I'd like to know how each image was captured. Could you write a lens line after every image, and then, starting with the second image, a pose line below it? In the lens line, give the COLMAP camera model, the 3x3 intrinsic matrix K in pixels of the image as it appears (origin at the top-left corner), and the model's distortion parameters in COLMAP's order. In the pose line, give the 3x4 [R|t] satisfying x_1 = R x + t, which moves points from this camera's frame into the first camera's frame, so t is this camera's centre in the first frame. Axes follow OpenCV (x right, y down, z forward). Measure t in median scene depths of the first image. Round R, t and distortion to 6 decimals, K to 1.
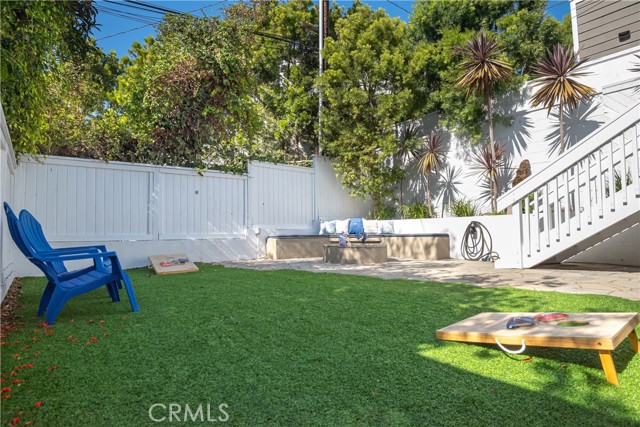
lens RADIAL K [[358.4, 0, 319.9], [0, 358.4, 215.1], [0, 0, 1]] dist [-0.005426, -0.007098]
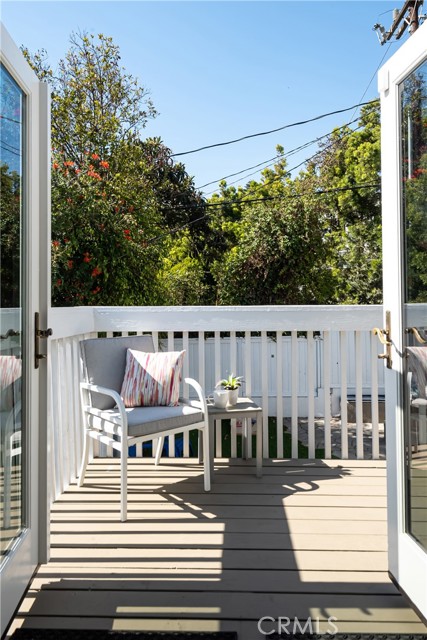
lens RADIAL K [[436.4, 0, 210.7], [0, 436.4, 278.1], [0, 0, 1]] dist [-0.006254, -0.004277]
pose [[0.752488, -0.014249, -0.658452, 0.410777], [0.037582, 0.999066, 0.021330, -0.326131], [0.657533, -0.040797, 0.752320, -0.186087]]
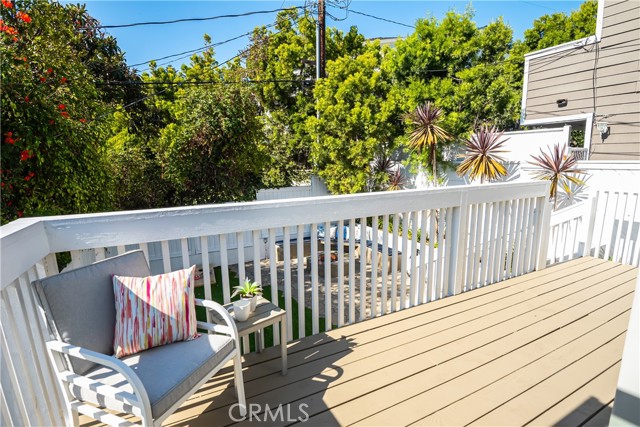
lens RADIAL K [[314.7, 0, 321.8], [0, 314.7, 210.6], [0, 0, 1]] dist [-0.024518, -0.006704]
pose [[0.980942, 0.032868, -0.191501, 0.275126], [0.012108, 0.973332, 0.229081, -0.346260], [0.193924, -0.227034, 0.954384, -0.106993]]
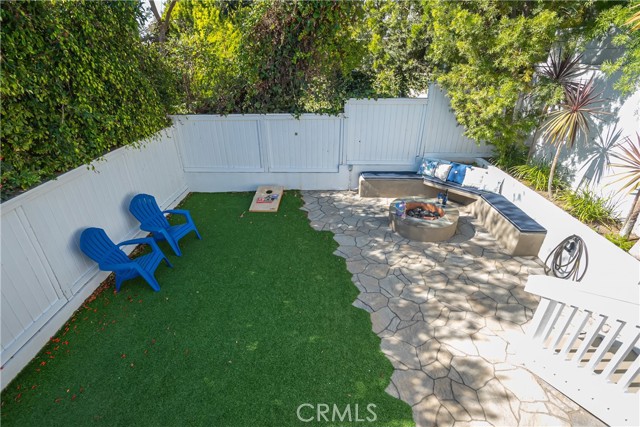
lens RADIAL K [[297.8, 0, 321.0], [0, 297.8, 214.7], [0, 0, 1]] dist [-0.029252, -0.004032]
pose [[0.773727, 0.306028, -0.554702, 0.308192], [0.026422, 0.859237, 0.510894, -0.300233], [0.632968, -0.409949, 0.656729, 0.277048]]
